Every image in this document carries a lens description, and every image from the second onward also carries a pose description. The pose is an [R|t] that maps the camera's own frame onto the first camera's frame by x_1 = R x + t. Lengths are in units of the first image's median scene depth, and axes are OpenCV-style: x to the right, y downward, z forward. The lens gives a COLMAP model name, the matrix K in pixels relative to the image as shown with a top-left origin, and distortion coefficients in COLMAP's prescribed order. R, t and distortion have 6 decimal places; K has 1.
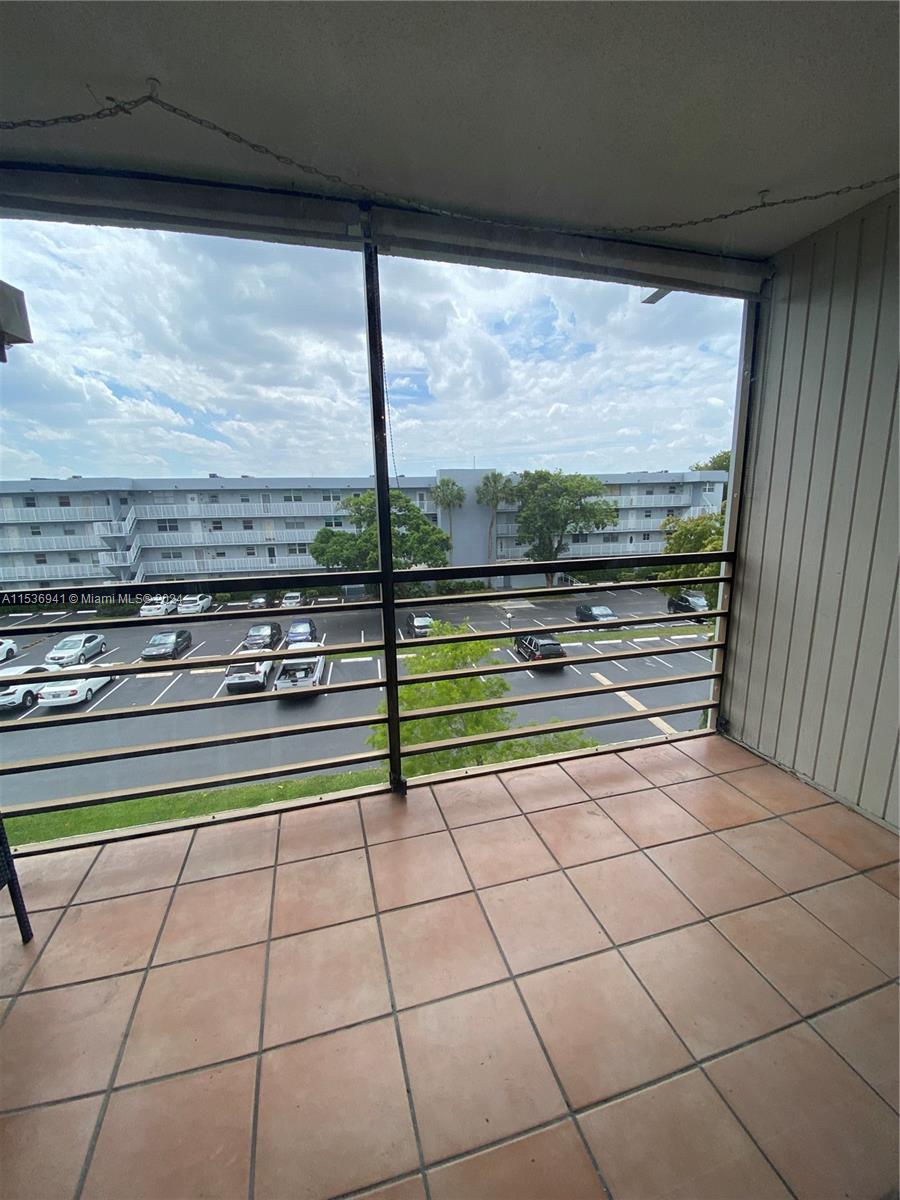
lens RADIAL K [[481.2, 0, 450.0], [0, 481.2, 600.0], [0, 0, 1]] dist [0.036167, -0.028882]
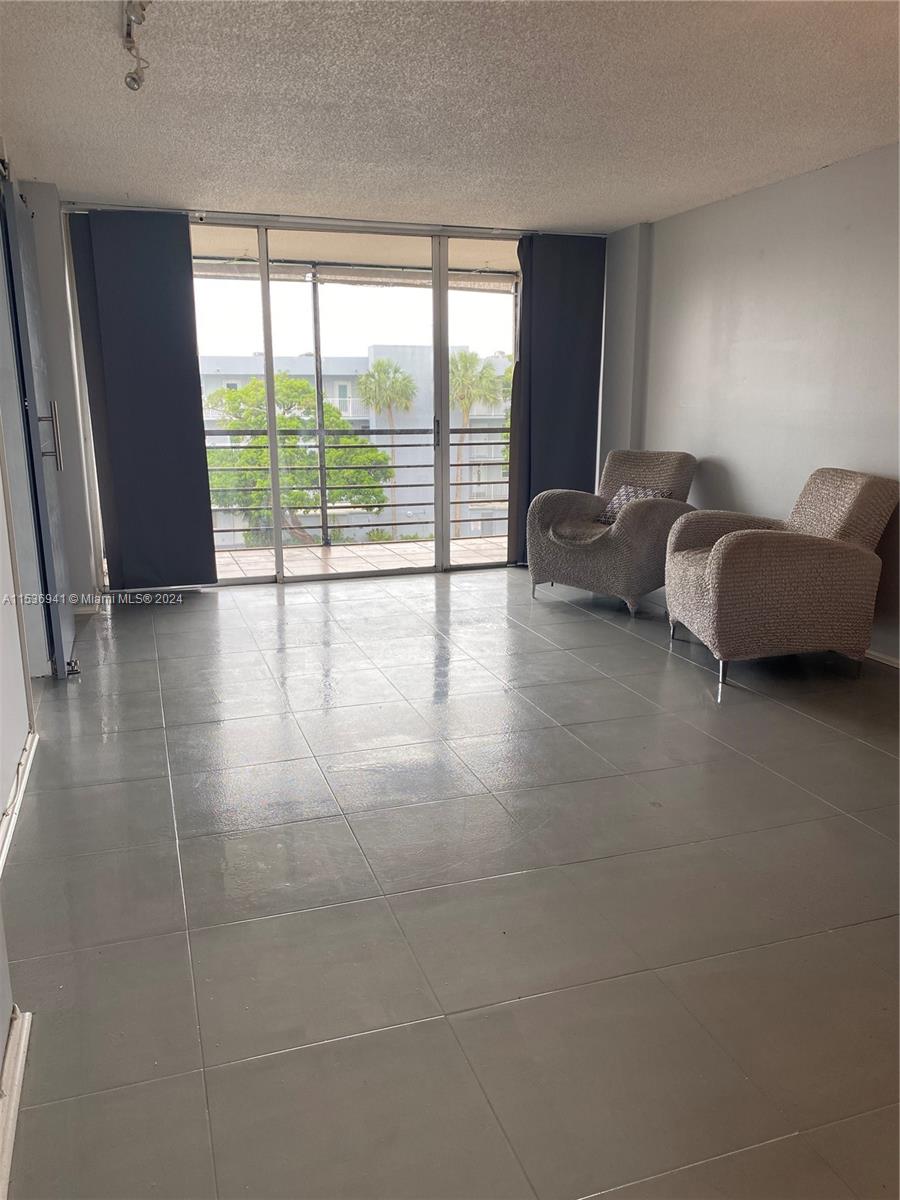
lens RADIAL K [[912.0, 0, 455.4], [0, 912.0, 603.7], [0, 0, 1]] dist [0.024861, -0.003840]
pose [[0.997952, 0.003304, 0.063889, 0.008528], [-0.004711, 0.999749, 0.021881, 0.024502], [-0.063800, -0.022137, 0.997717, -0.145744]]
